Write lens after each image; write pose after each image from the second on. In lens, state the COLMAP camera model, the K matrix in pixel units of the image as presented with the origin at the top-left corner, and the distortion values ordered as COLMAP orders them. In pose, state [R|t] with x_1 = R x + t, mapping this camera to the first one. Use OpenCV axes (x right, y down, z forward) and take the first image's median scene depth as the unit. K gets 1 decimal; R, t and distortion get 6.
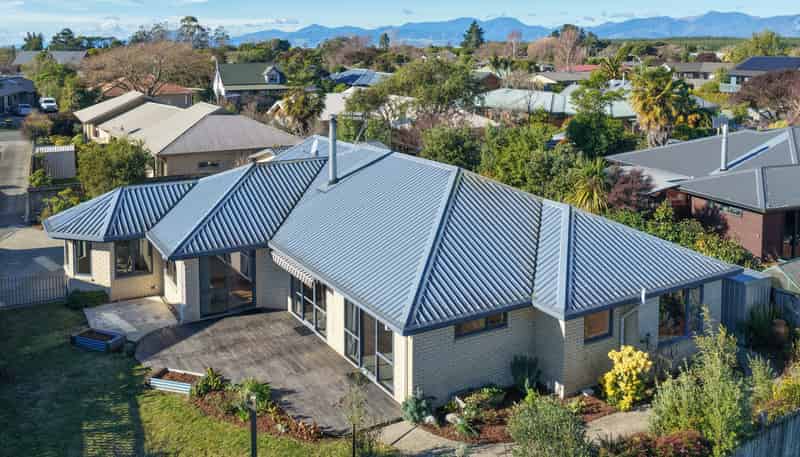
lens RADIAL K [[675.0, 0, 400.0], [0, 675.0, 228.5], [0, 0, 1]] dist [-0.005896, 0.008671]
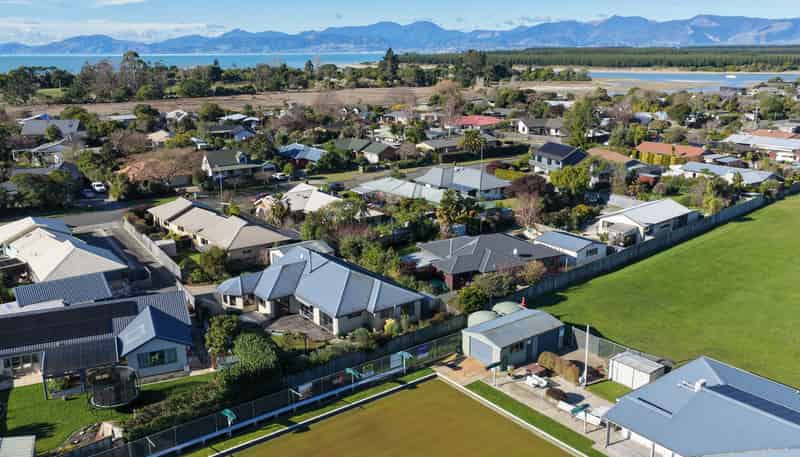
lens RADIAL K [[675.0, 0, 400.0], [0, 675.0, 228.5], [0, 0, 1]] dist [-0.005896, 0.008671]
pose [[0.993864, -0.032726, 0.105657, -0.014801], [0.032138, 0.999457, 0.007262, -0.308574], [-0.105837, -0.003822, 0.994376, -2.371939]]
